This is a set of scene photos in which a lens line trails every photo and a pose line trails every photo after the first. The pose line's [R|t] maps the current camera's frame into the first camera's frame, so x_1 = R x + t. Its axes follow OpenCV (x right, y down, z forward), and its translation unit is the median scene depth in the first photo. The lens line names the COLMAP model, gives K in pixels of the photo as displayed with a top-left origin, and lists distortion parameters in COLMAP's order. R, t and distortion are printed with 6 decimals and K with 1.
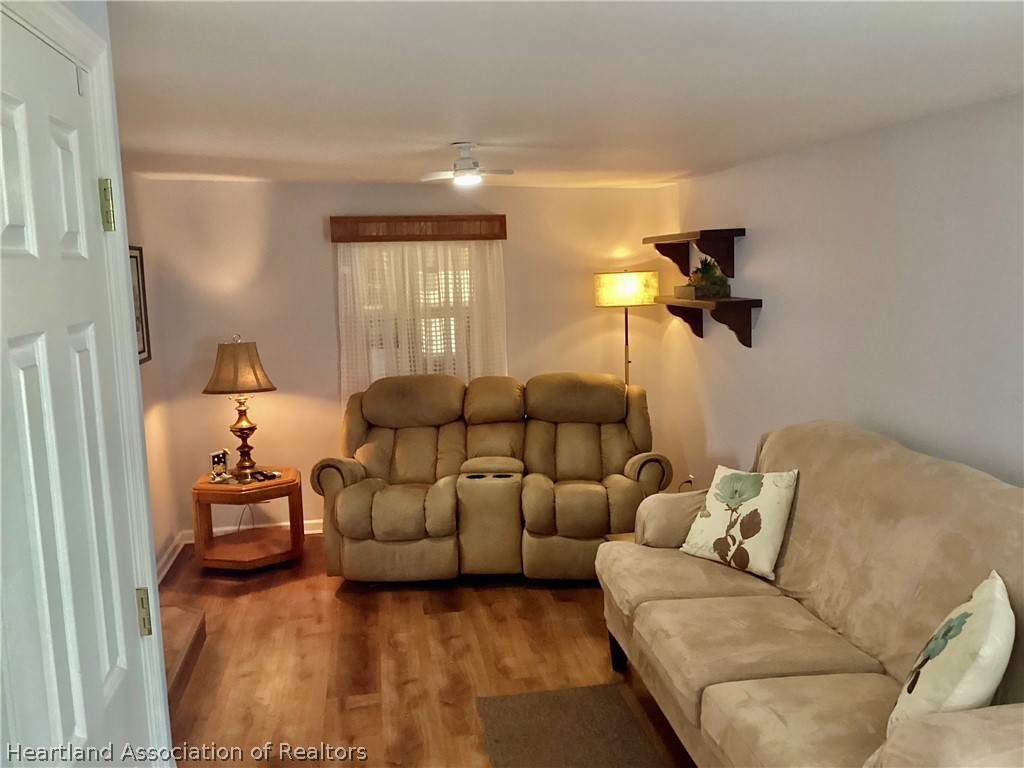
lens RADIAL K [[923.5, 0, 512.0], [0, 923.5, 384.0], [0, 0, 1]] dist [0.094095, -0.171339]
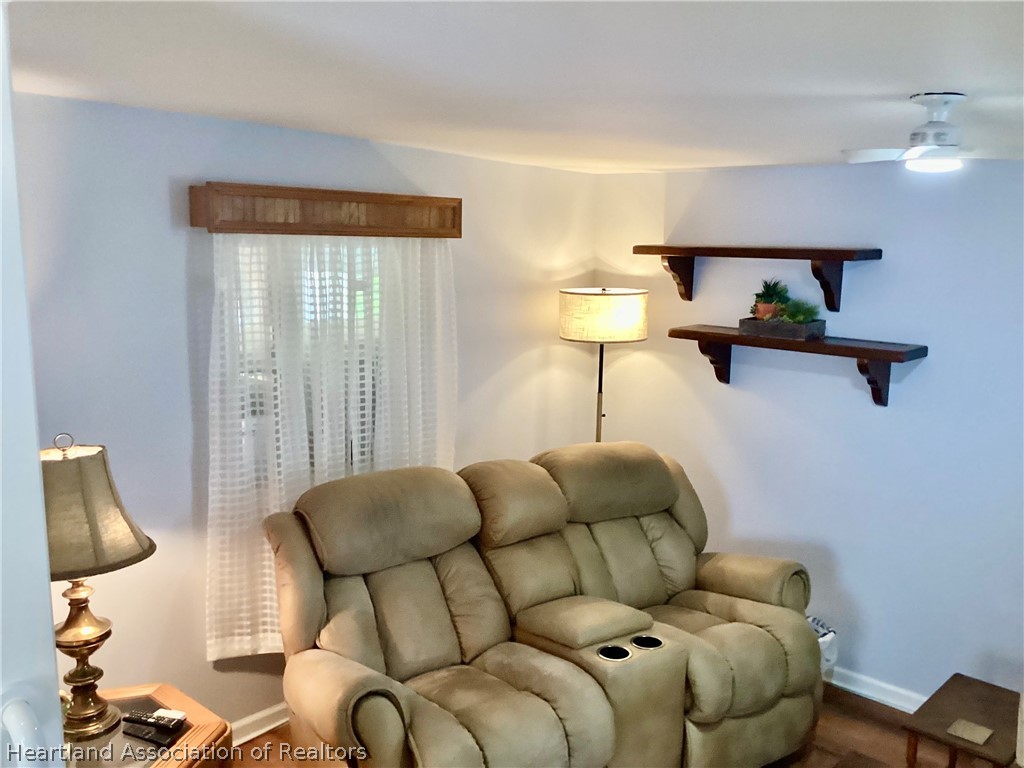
lens RADIAL K [[923.5, 0, 512.0], [0, 923.5, 384.0], [0, 0, 1]] dist [0.094095, -0.171339]
pose [[0.792308, -0.054649, 0.607669, -0.400522], [0.034793, 0.998407, 0.044425, -0.090625], [-0.609129, -0.014056, 0.792947, 0.515395]]
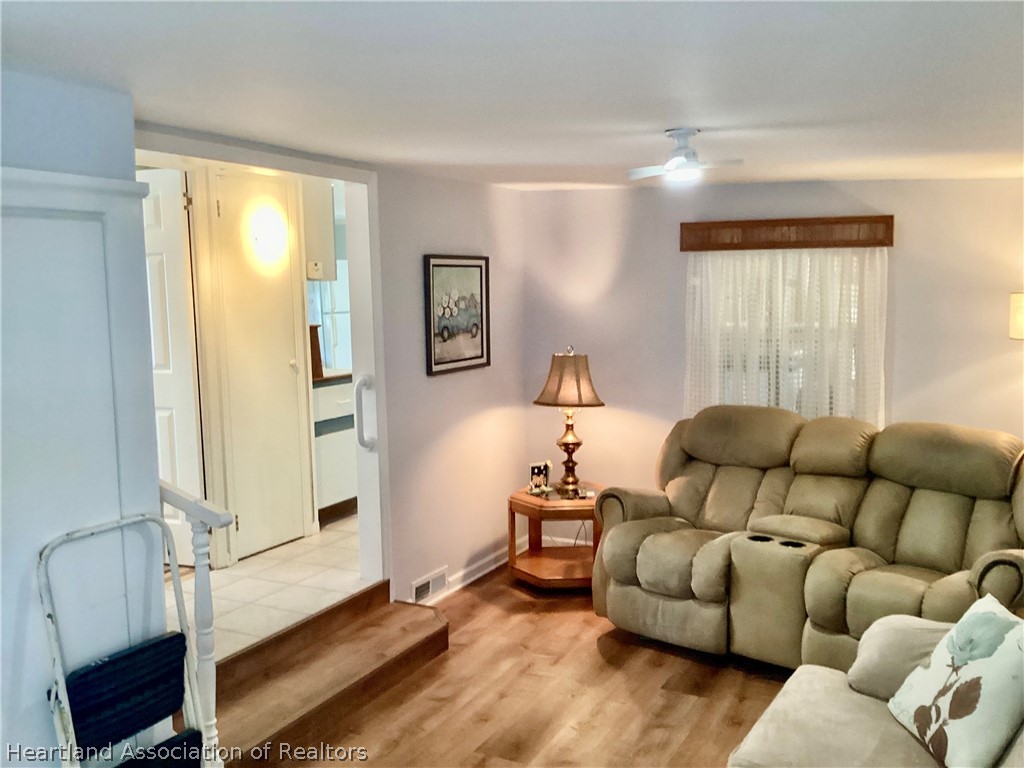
lens RADIAL K [[923.5, 0, 512.0], [0, 923.5, 384.0], [0, 0, 1]] dist [0.094095, -0.171339]
pose [[0.802745, 0.086808, -0.589971, 0.232431], [-0.088561, 0.995731, 0.026011, -0.033848], [0.589710, 0.031369, 0.807006, 0.184020]]
